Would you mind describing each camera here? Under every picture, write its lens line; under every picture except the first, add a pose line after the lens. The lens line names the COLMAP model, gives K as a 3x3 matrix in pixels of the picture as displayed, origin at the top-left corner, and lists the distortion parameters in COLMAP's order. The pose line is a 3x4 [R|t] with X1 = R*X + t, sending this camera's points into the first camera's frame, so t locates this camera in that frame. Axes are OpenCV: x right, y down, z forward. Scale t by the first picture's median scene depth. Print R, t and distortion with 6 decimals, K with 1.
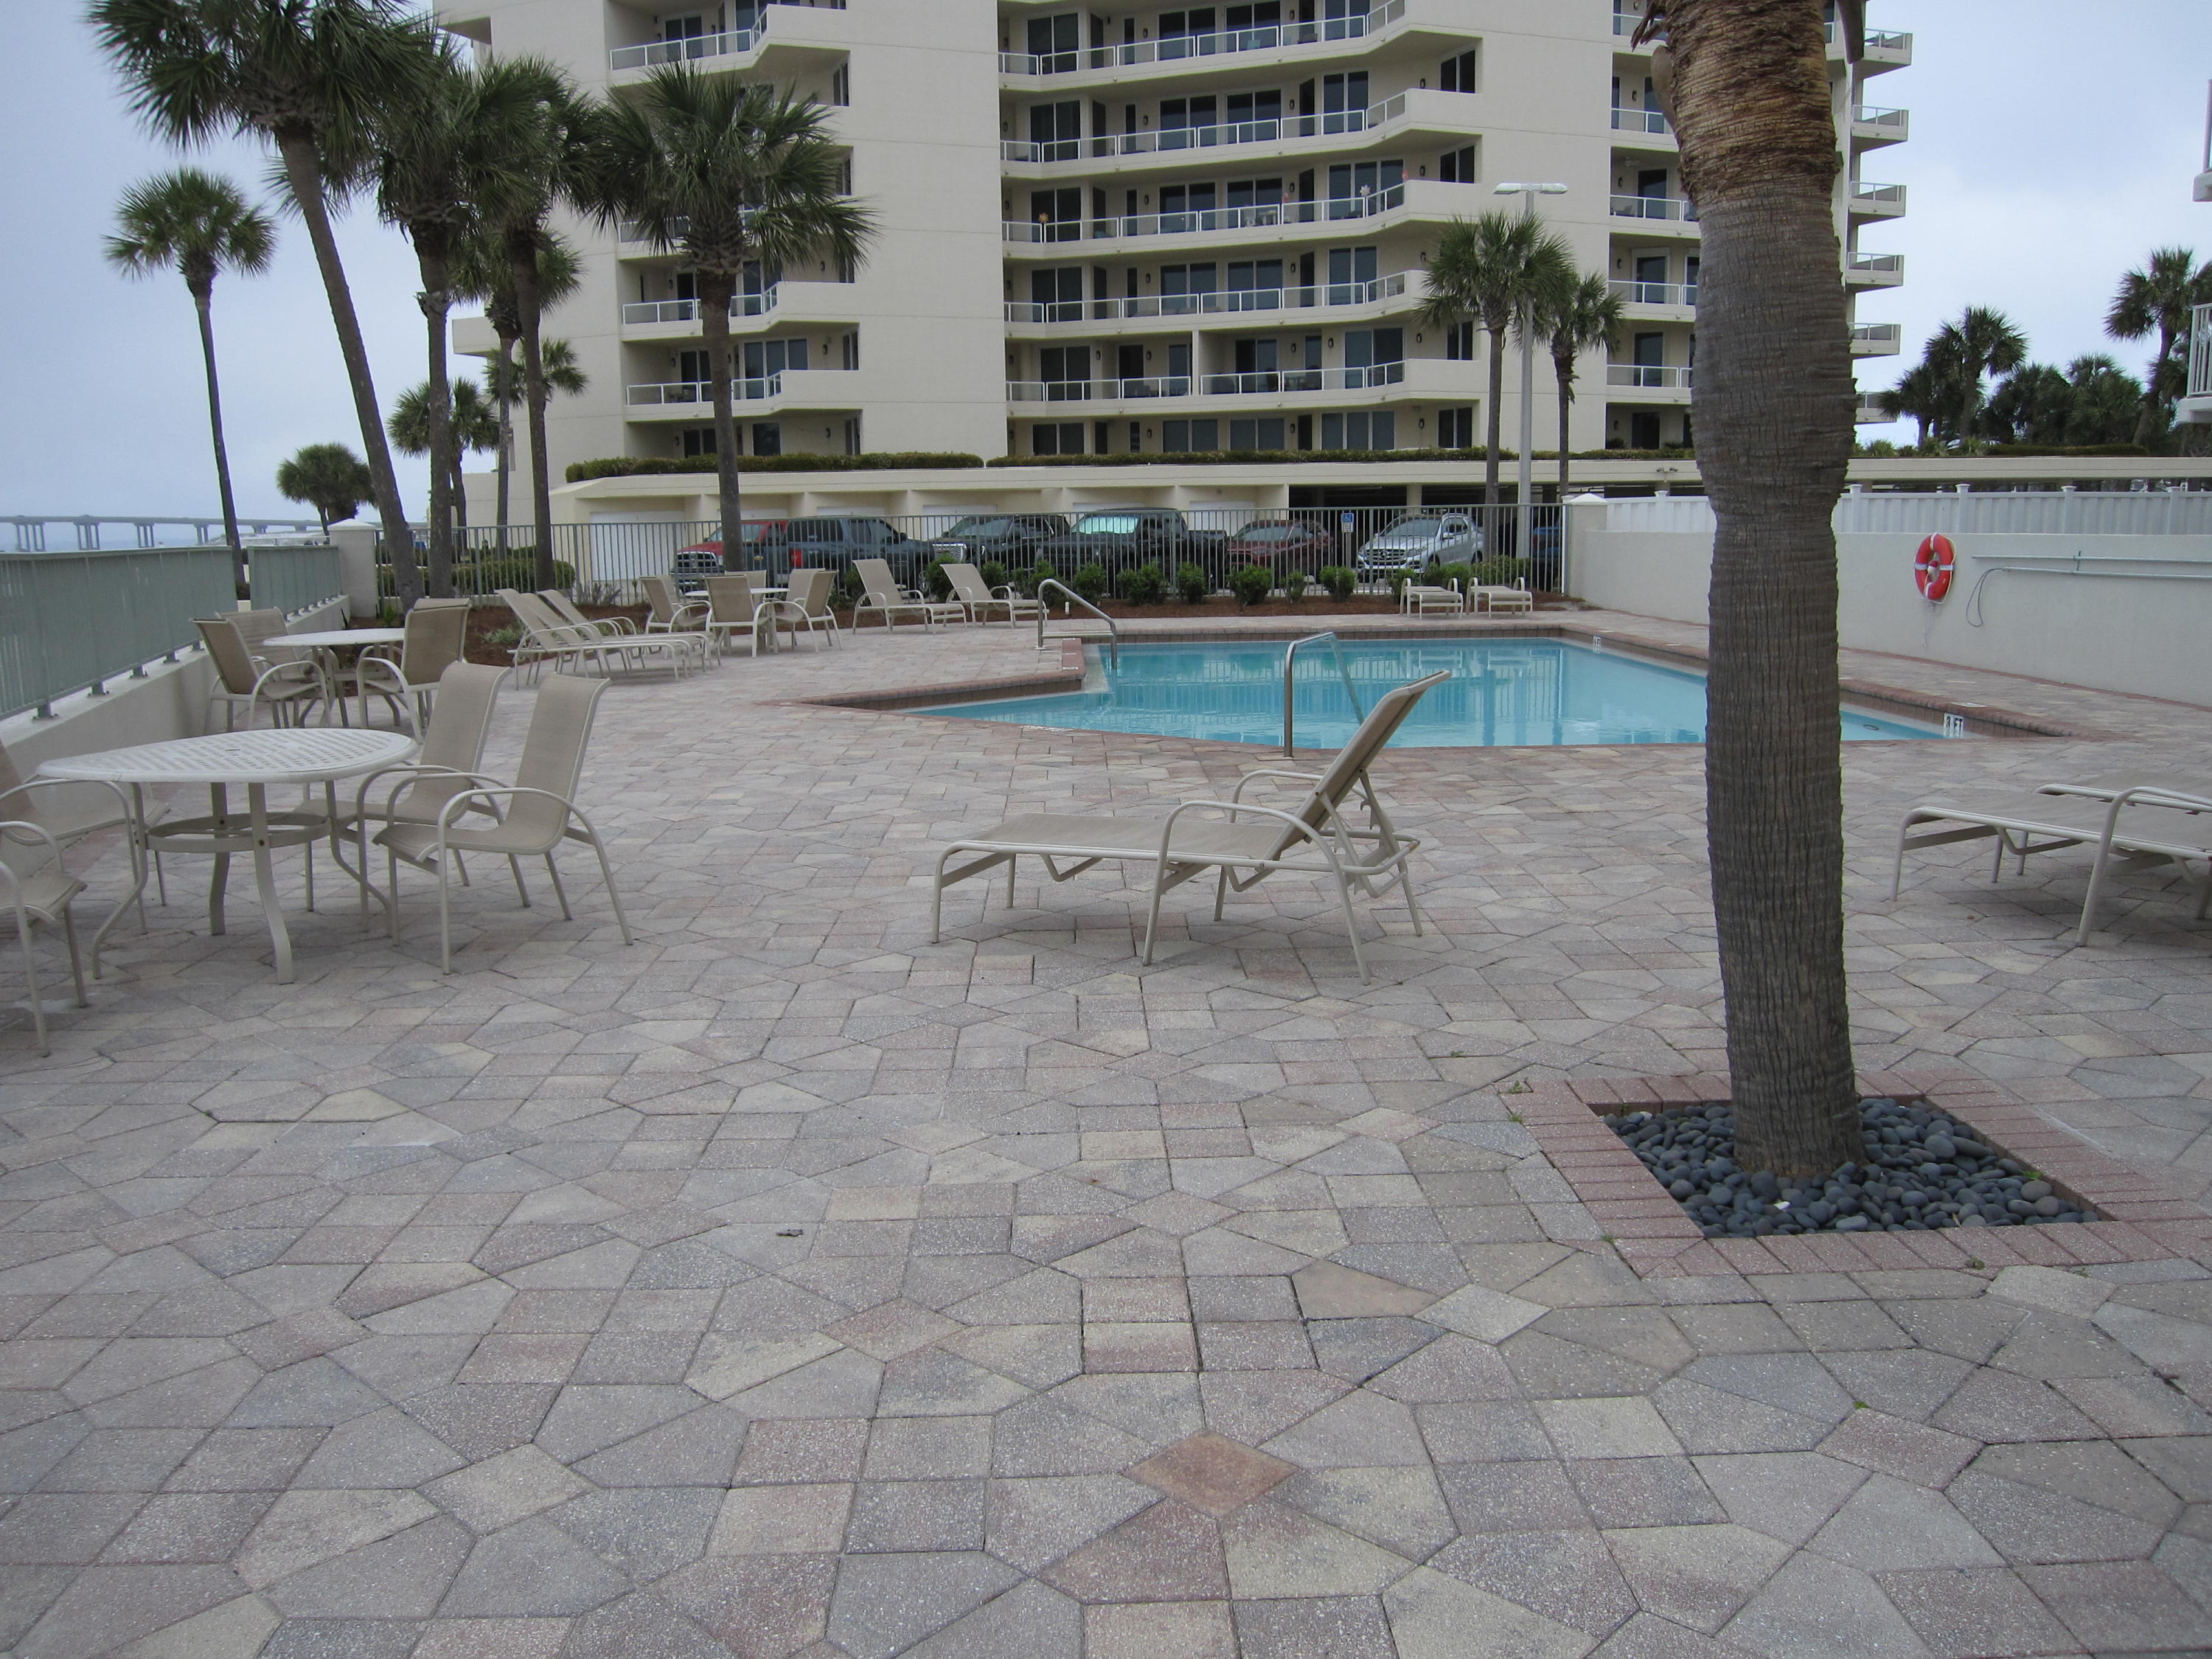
lens RADIAL K [[1806.7, 0, 1100.9], [0, 1806.7, 828.8], [0, 0, 1]] dist [-0.071141, 0.019907]
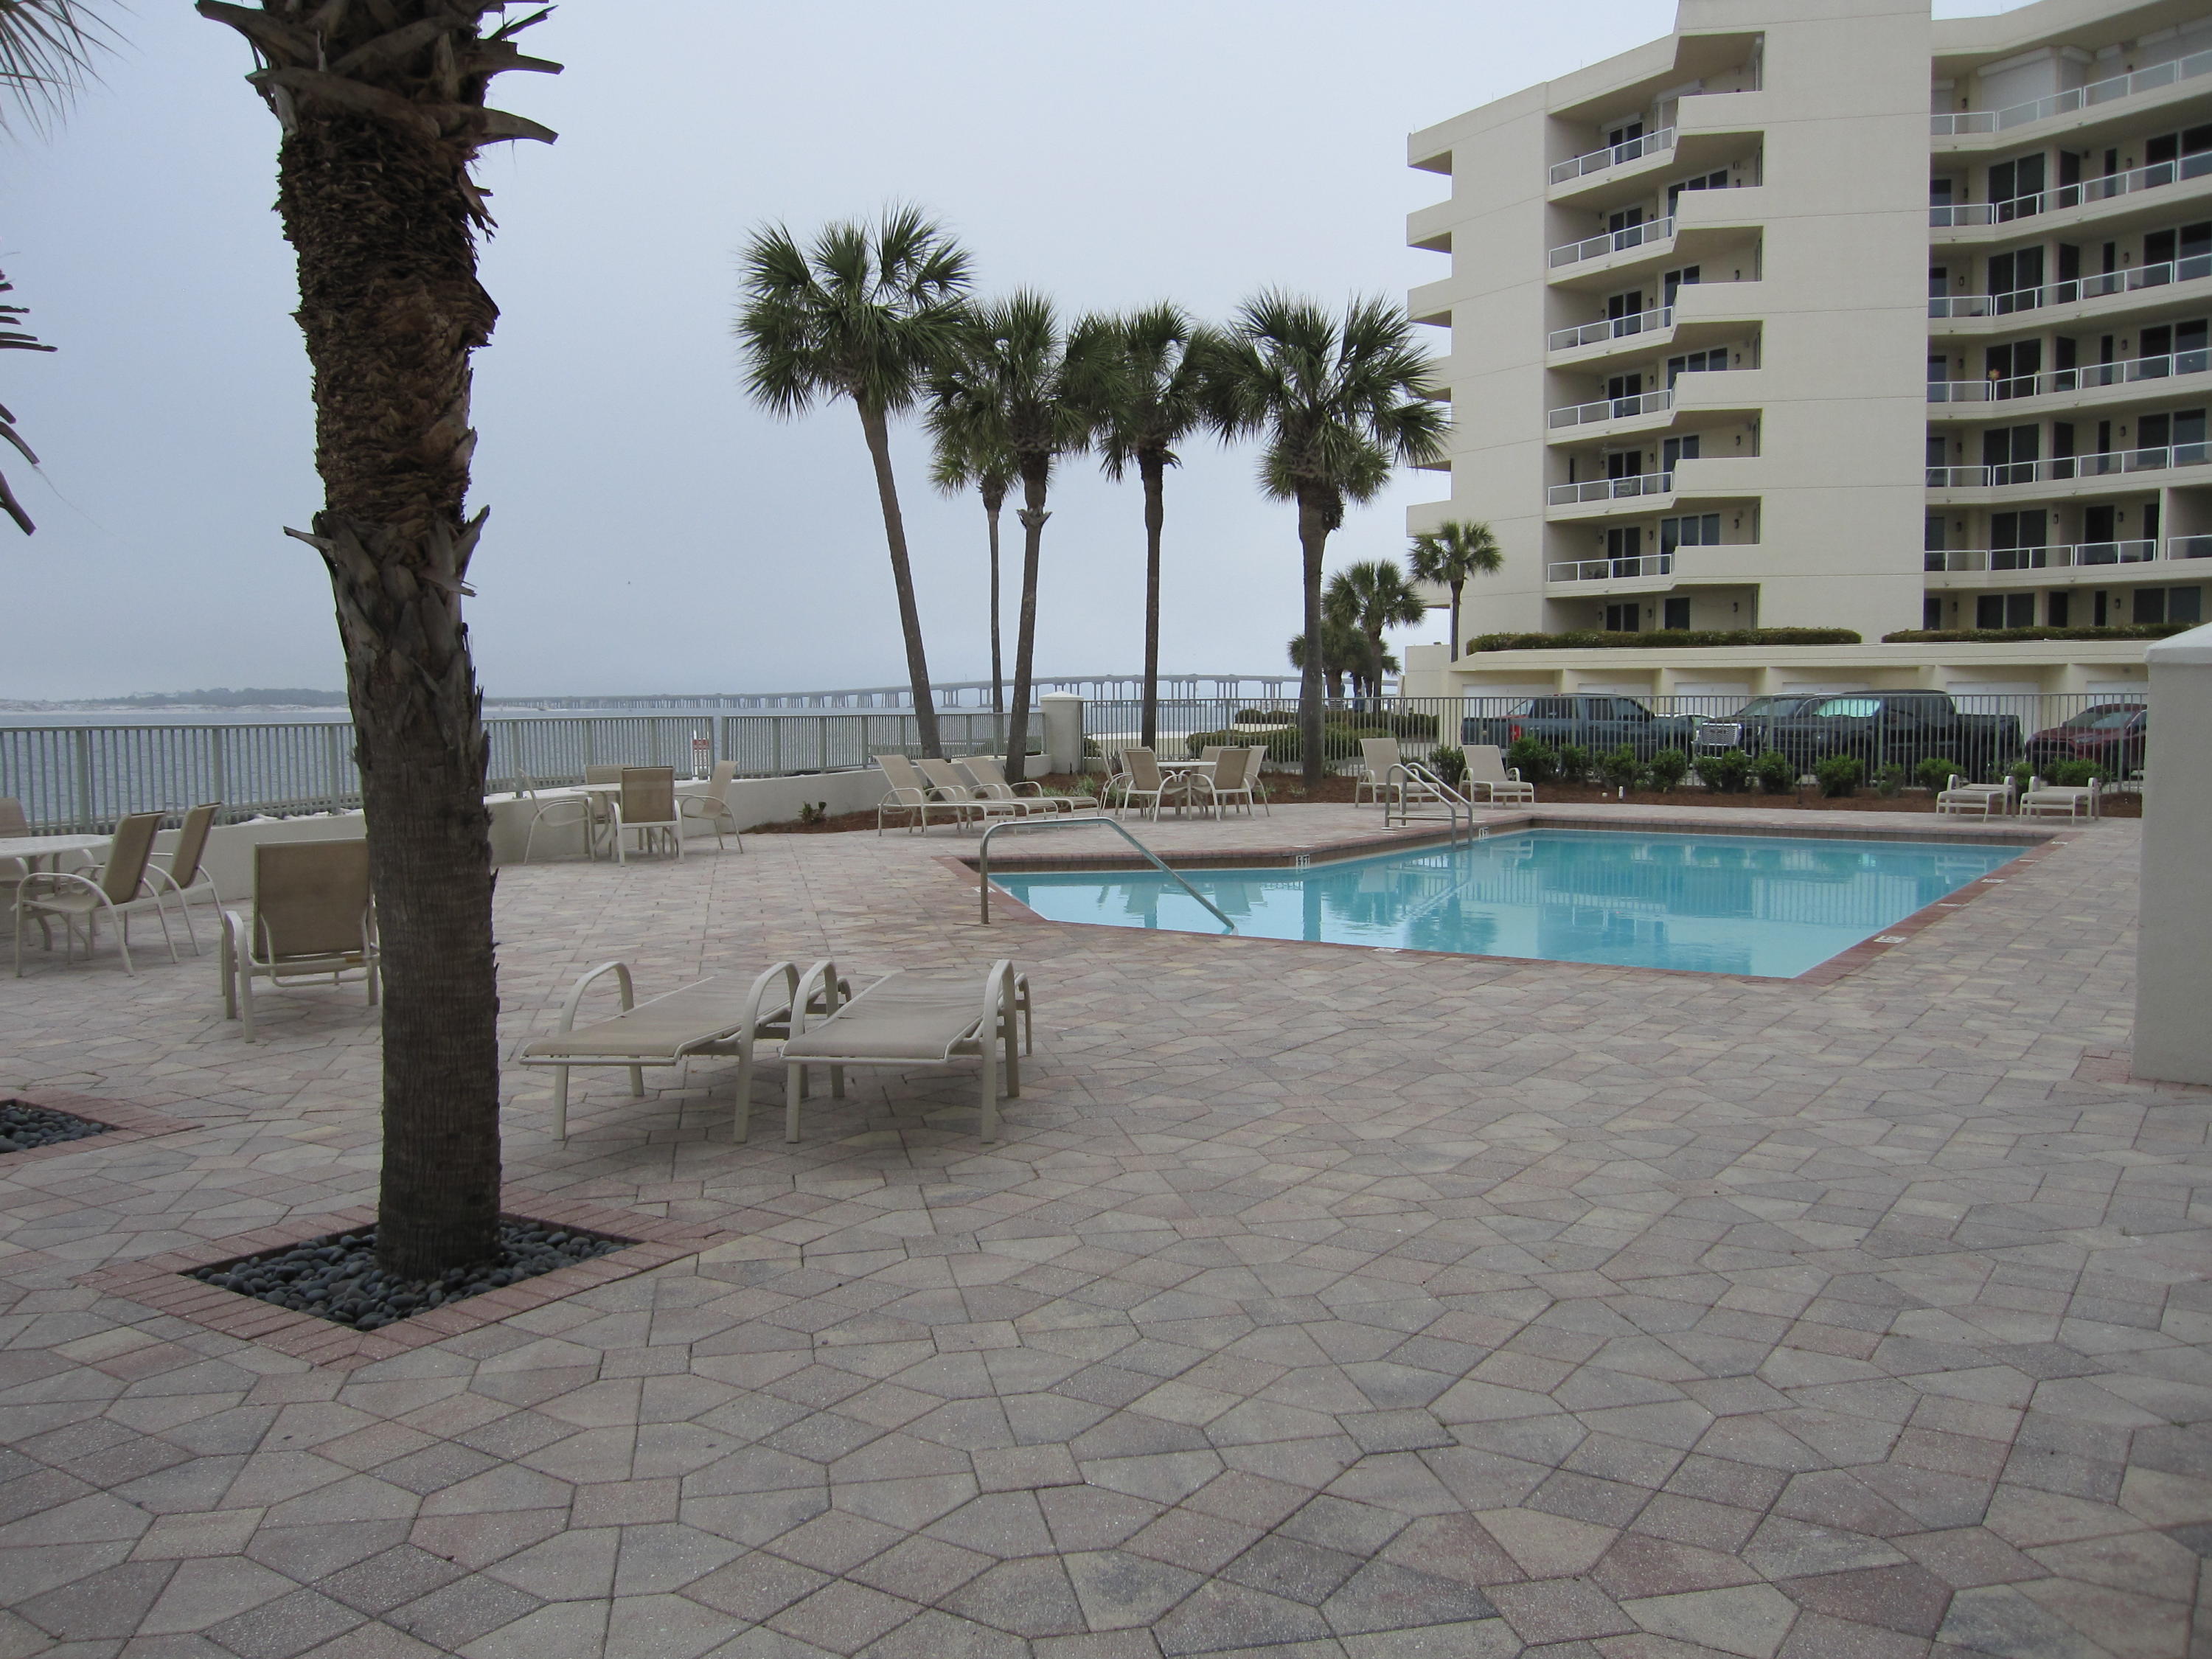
lens RADIAL K [[1806.7, 0, 1093.8], [0, 1806.7, 832.8], [0, 0, 1]] dist [-0.071141, 0.019907]
pose [[0.809725, 0.054644, -0.584259, 0.144928], [-0.106275, 0.992846, -0.054429, -0.007495], [0.577105, 0.106165, 0.809740, 0.019576]]
